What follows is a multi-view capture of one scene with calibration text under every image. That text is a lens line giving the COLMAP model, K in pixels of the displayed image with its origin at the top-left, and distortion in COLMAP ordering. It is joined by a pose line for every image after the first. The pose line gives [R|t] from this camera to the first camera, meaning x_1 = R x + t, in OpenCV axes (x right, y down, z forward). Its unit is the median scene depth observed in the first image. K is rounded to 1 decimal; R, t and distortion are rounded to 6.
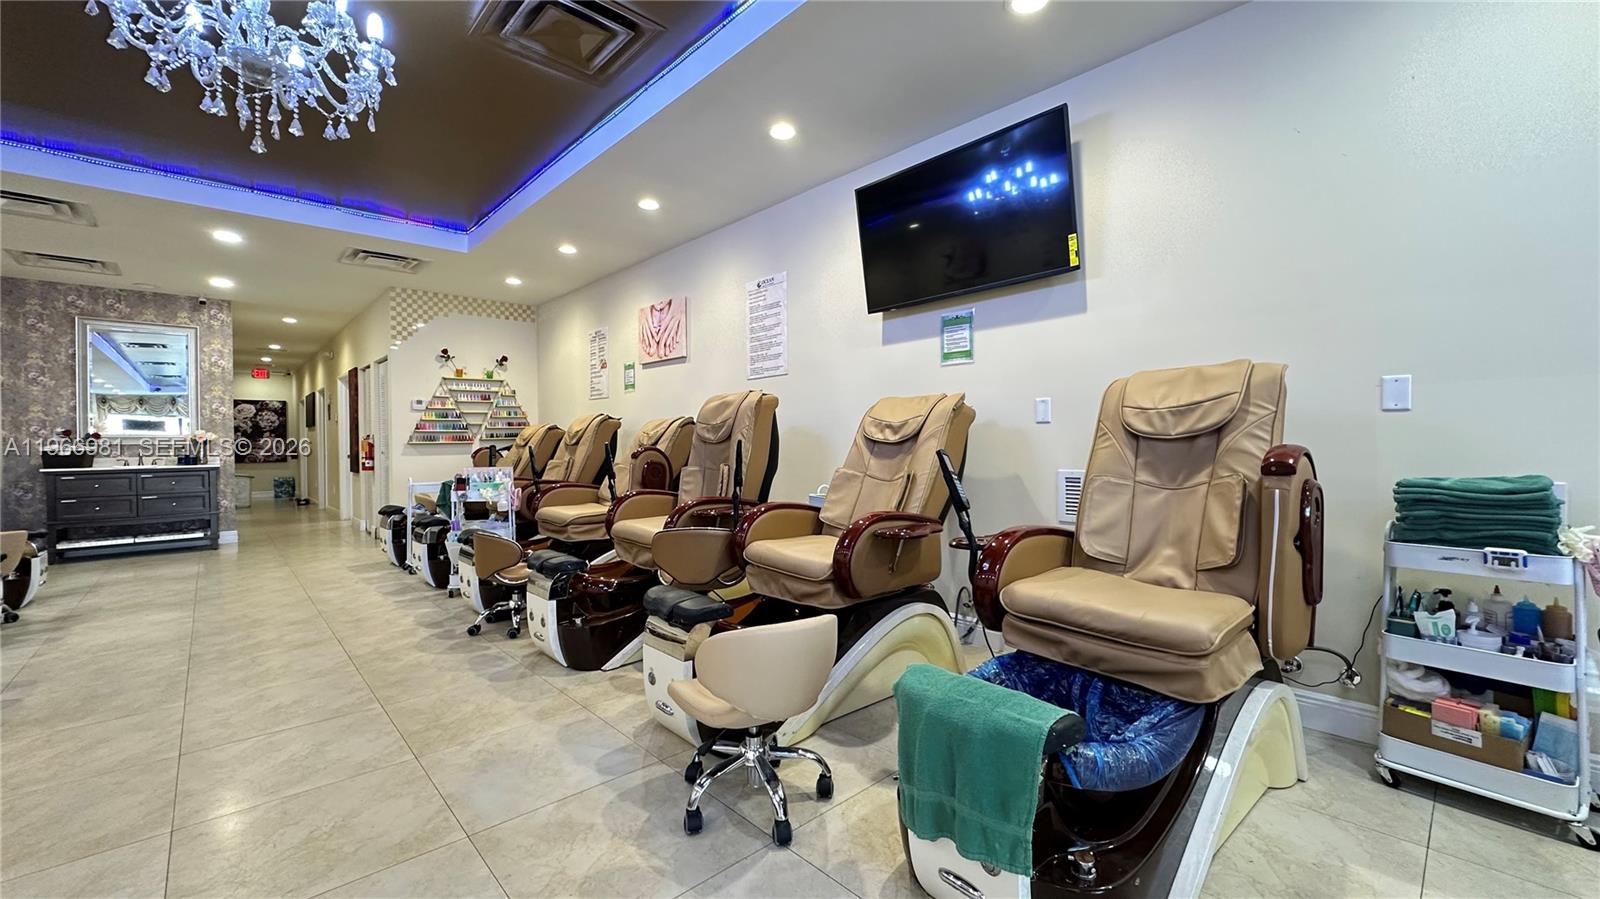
lens RADIAL K [[635.8, 0, 800.8], [0, 635.8, 447.6], [0, 0, 1]] dist [-0.003539, 0.000839]
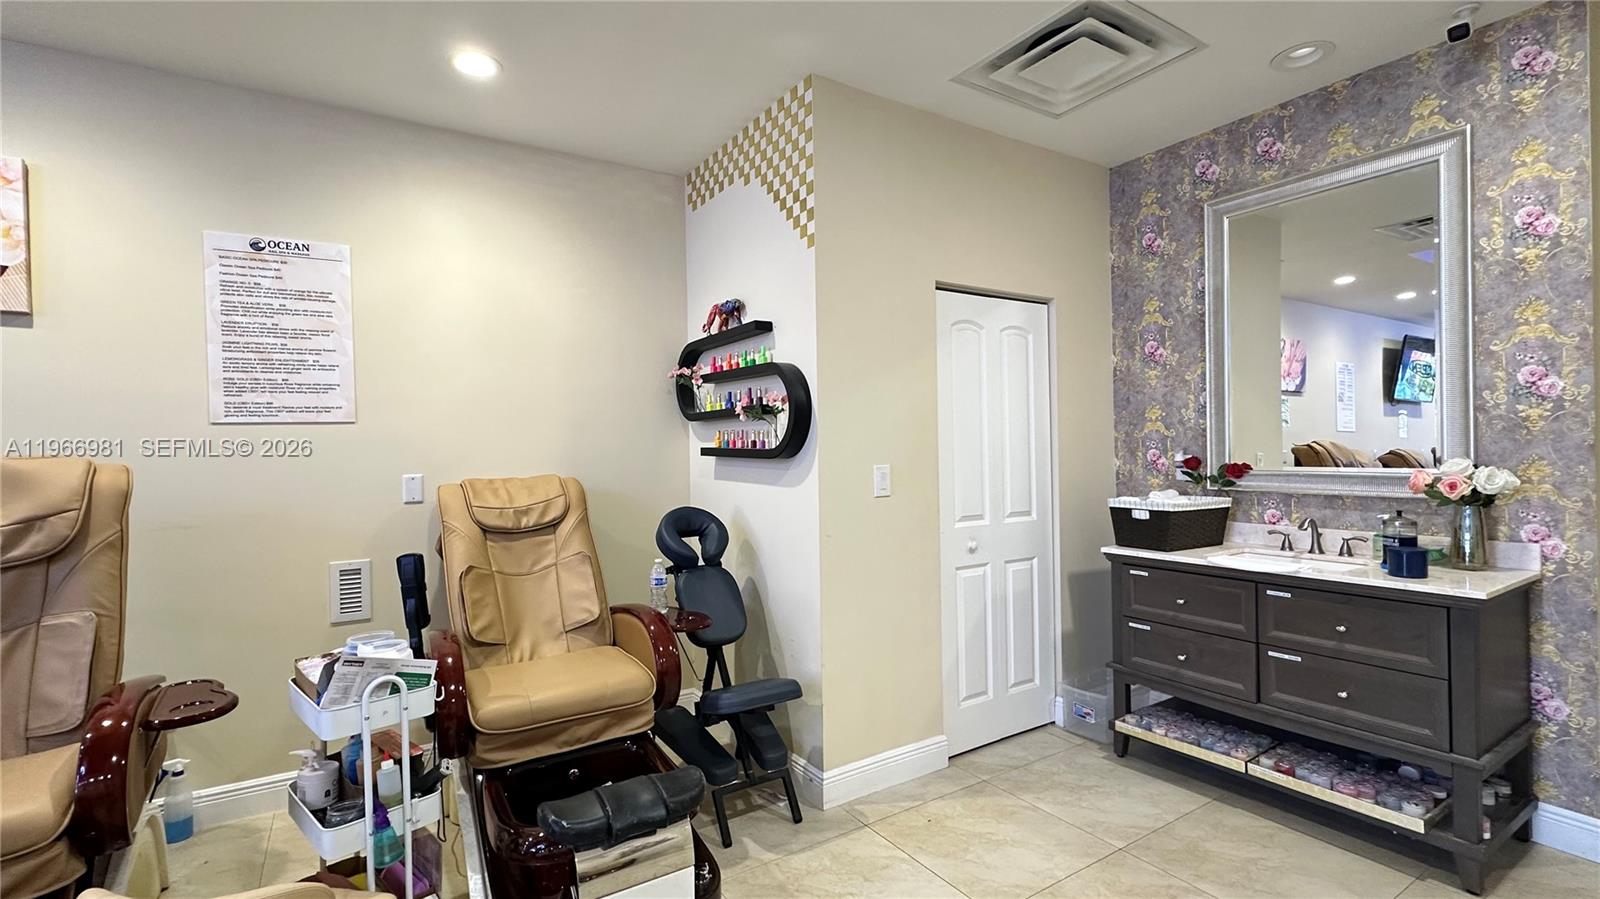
lens RADIAL K [[712.9, 0, 801.1], [0, 712.9, 449.9], [0, 0, 1]] dist [-0.003803, 0.000446]
pose [[-0.181845, 0.016563, -0.983188, -0.824759], [0.011358, 0.999827, 0.014743, -0.060416], [0.983262, -0.008486, -0.182002, 1.121109]]
